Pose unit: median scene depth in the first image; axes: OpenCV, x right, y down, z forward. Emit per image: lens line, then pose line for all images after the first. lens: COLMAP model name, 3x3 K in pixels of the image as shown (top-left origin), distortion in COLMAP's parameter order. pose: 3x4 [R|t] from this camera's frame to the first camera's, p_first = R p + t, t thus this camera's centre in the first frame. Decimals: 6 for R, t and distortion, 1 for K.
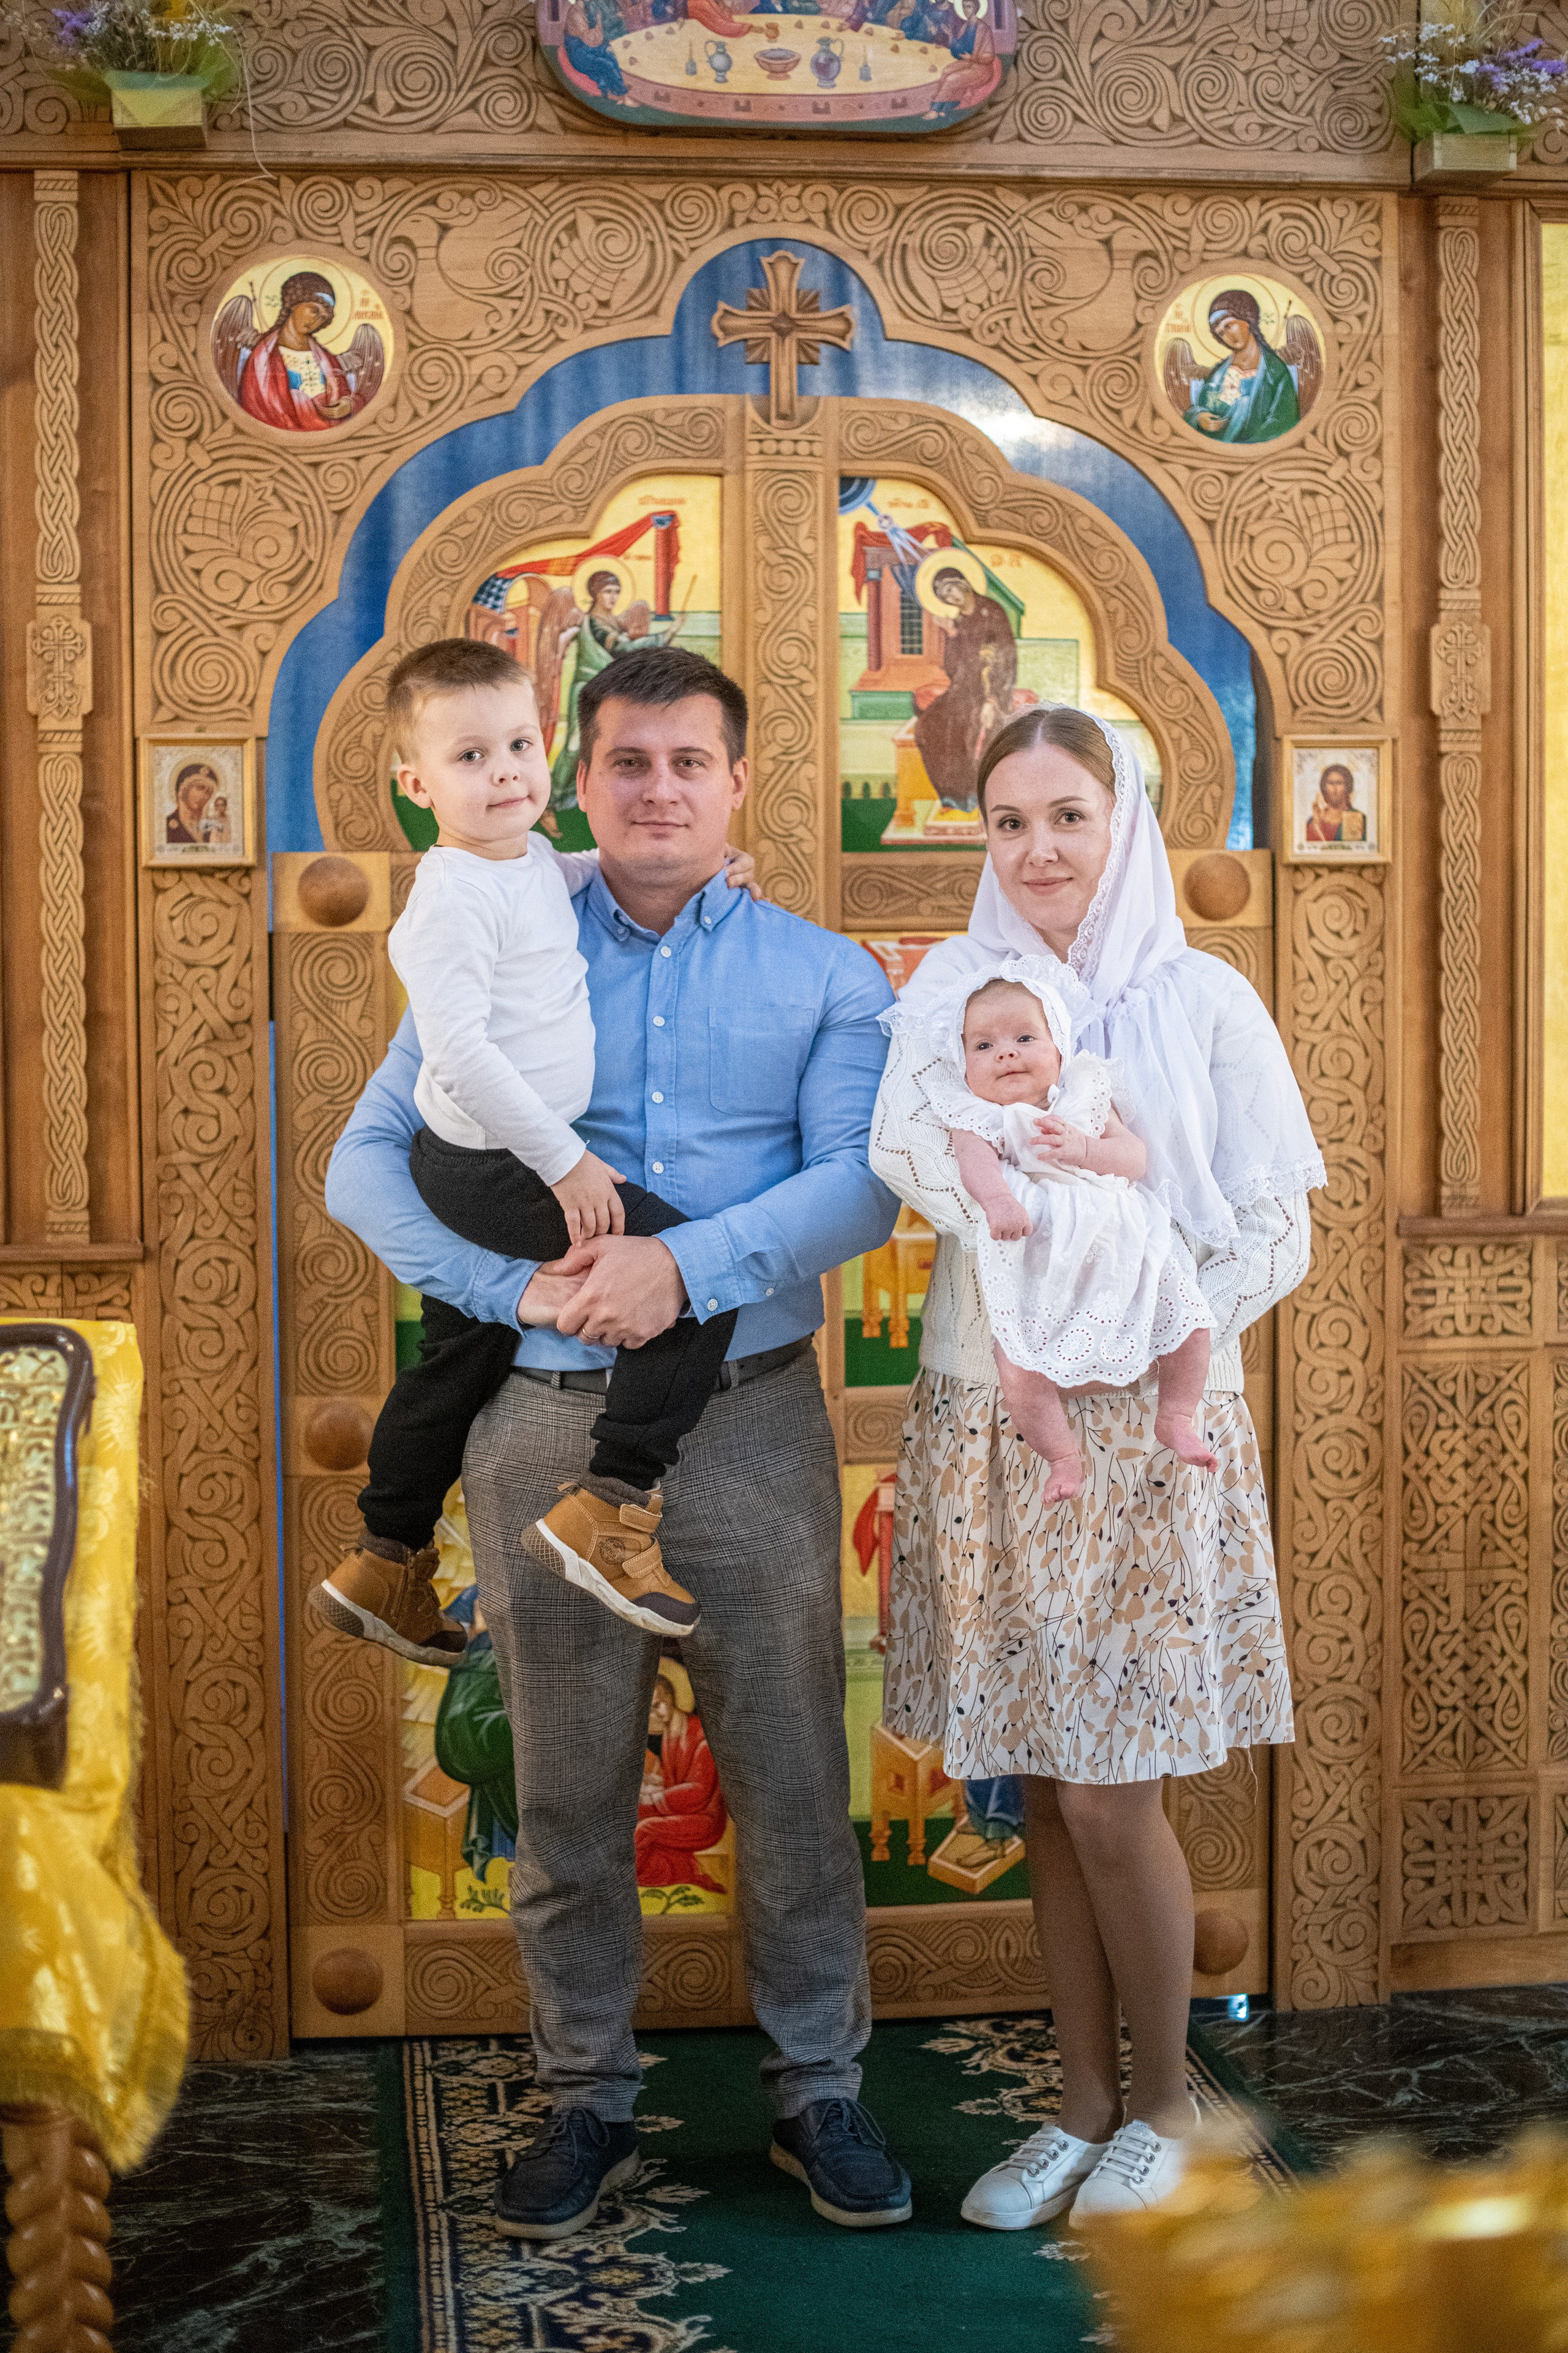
lens RADIAL K [[3390.5, 0, 788.6], [0, 3390.5, 1180.6], [0, 0, 1]] dist [-0.133506, 0.000000]
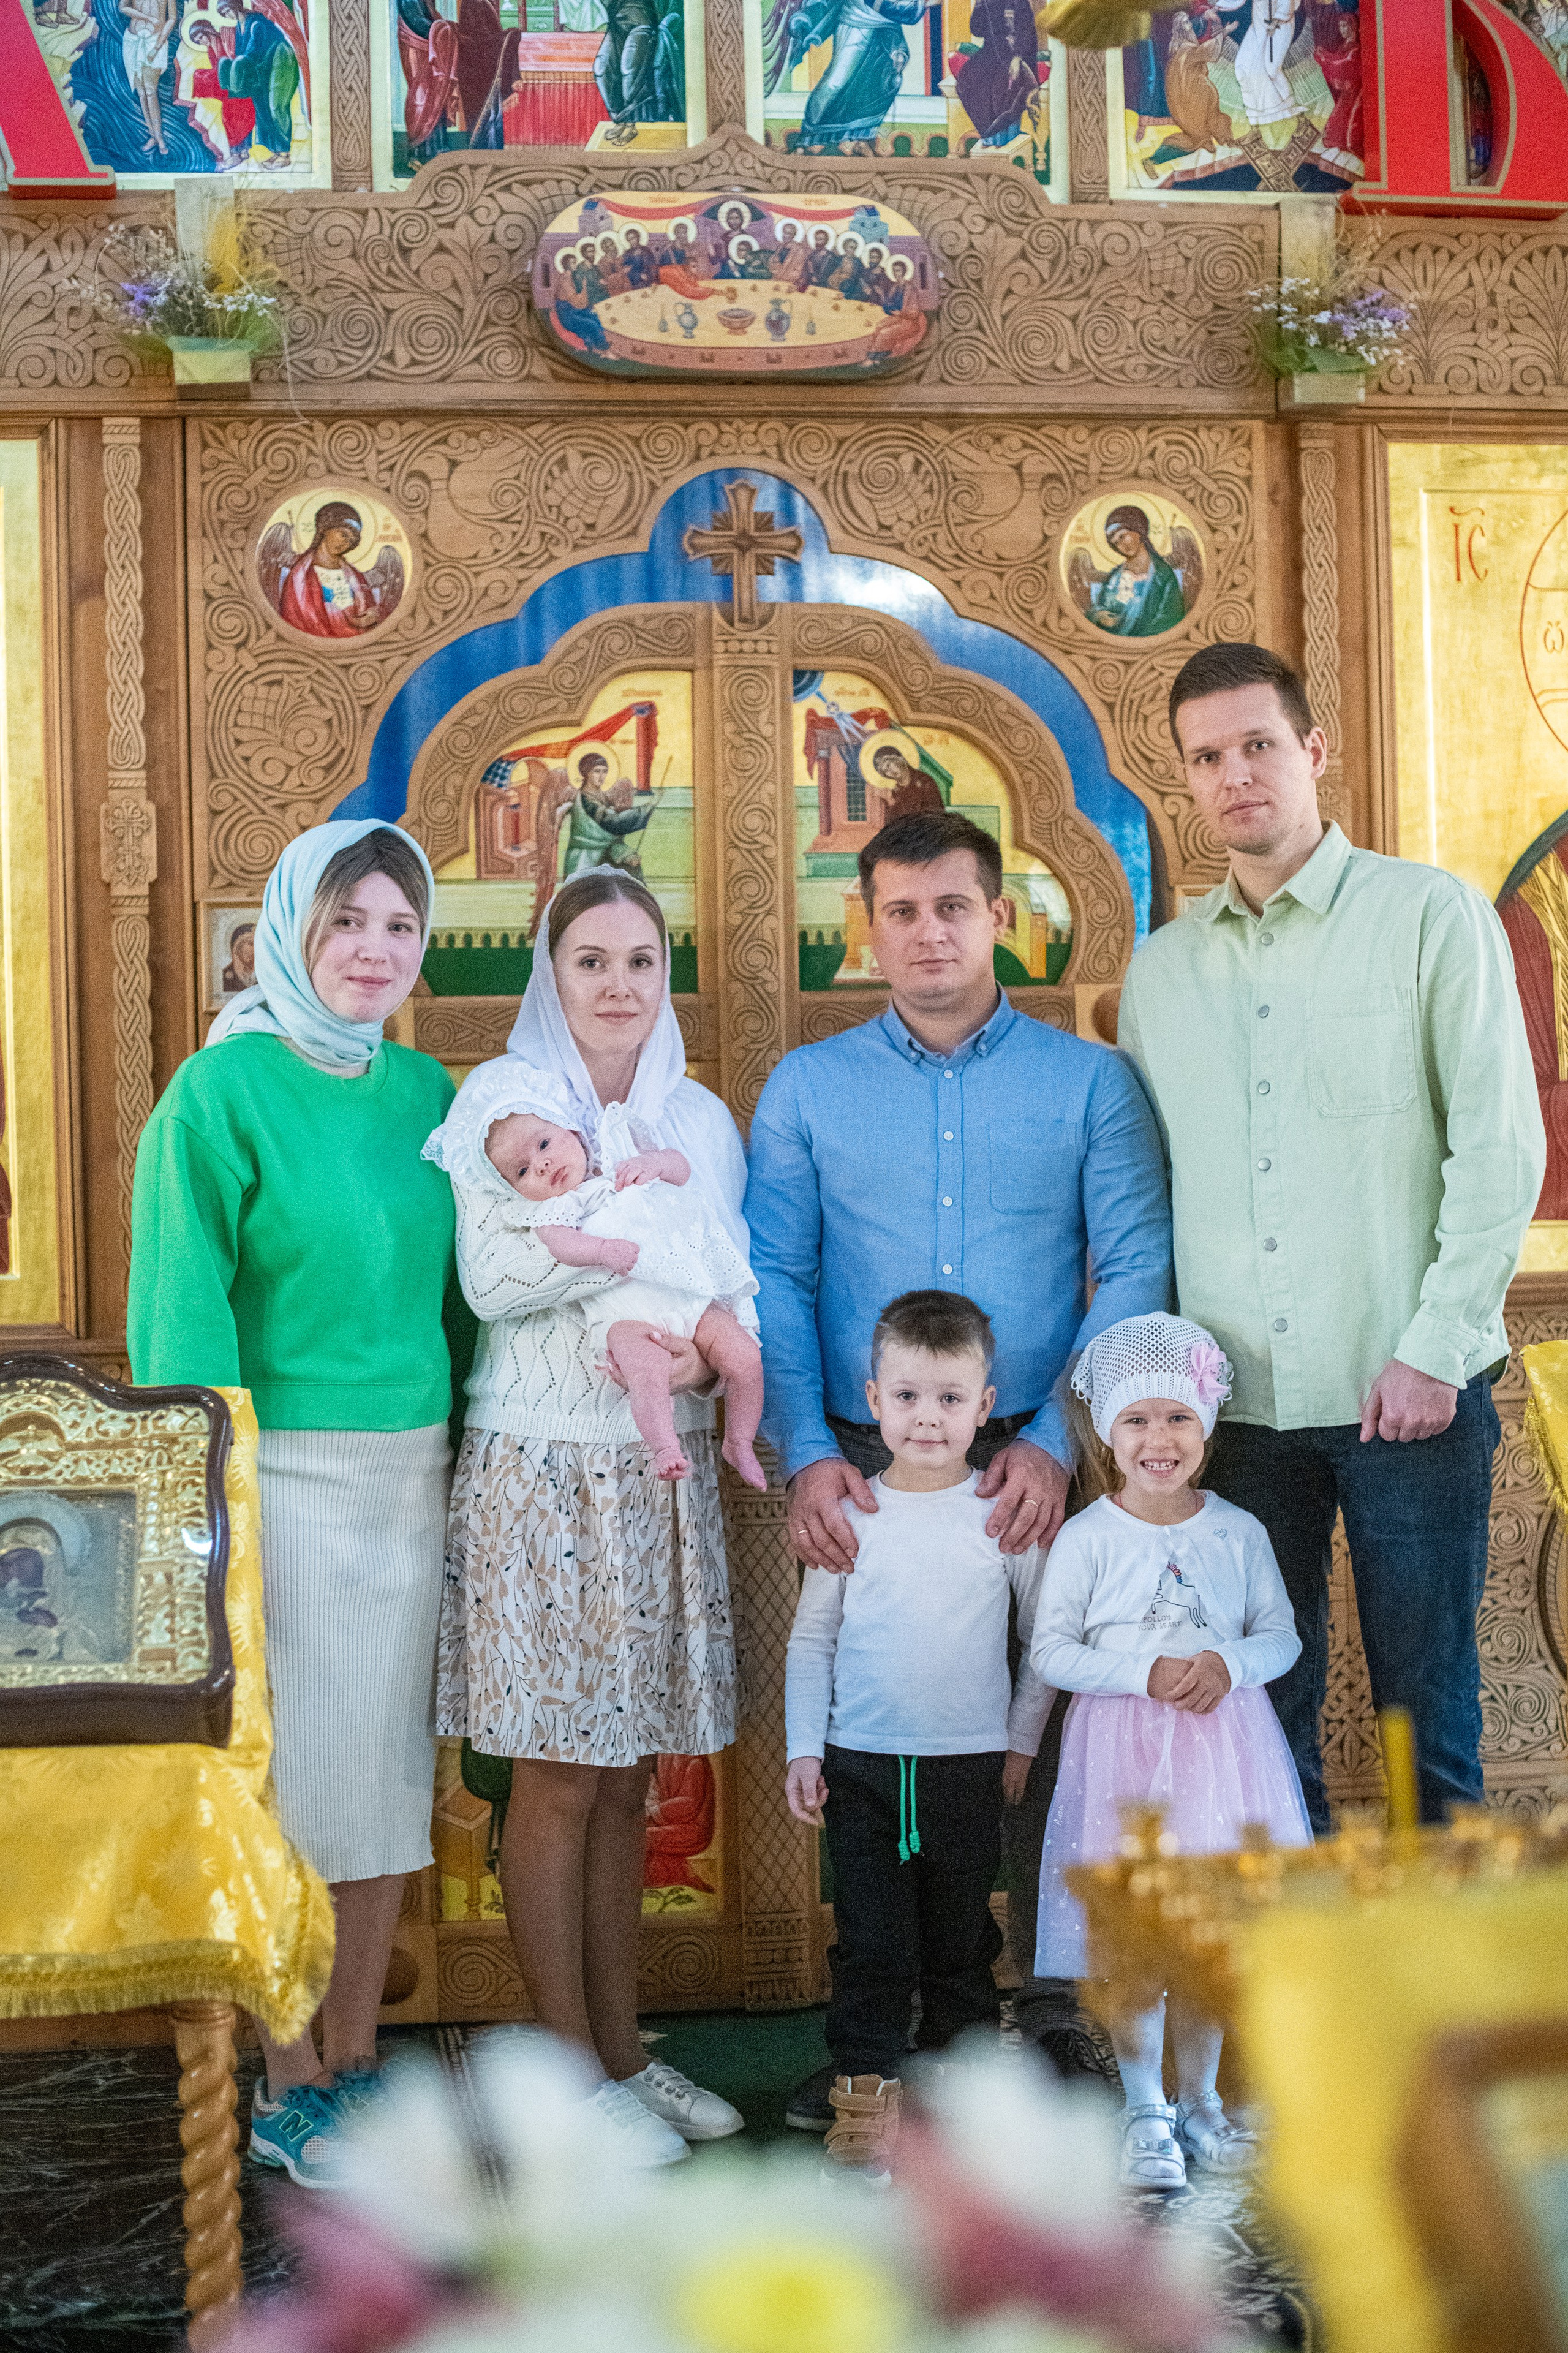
lens RADIAL K [[3390.5, 0, 780.3], [0, 3390.5, 1172.2], [0, 0, 1]] dist [-0.133506, 0.000000]
pose [[0.999505, -0.016123, 0.026997, -0.024130], [0.017158, 0.999109, -0.038564, 0.010510], [-0.026352, 0.039009, 0.998891, -0.167497]]
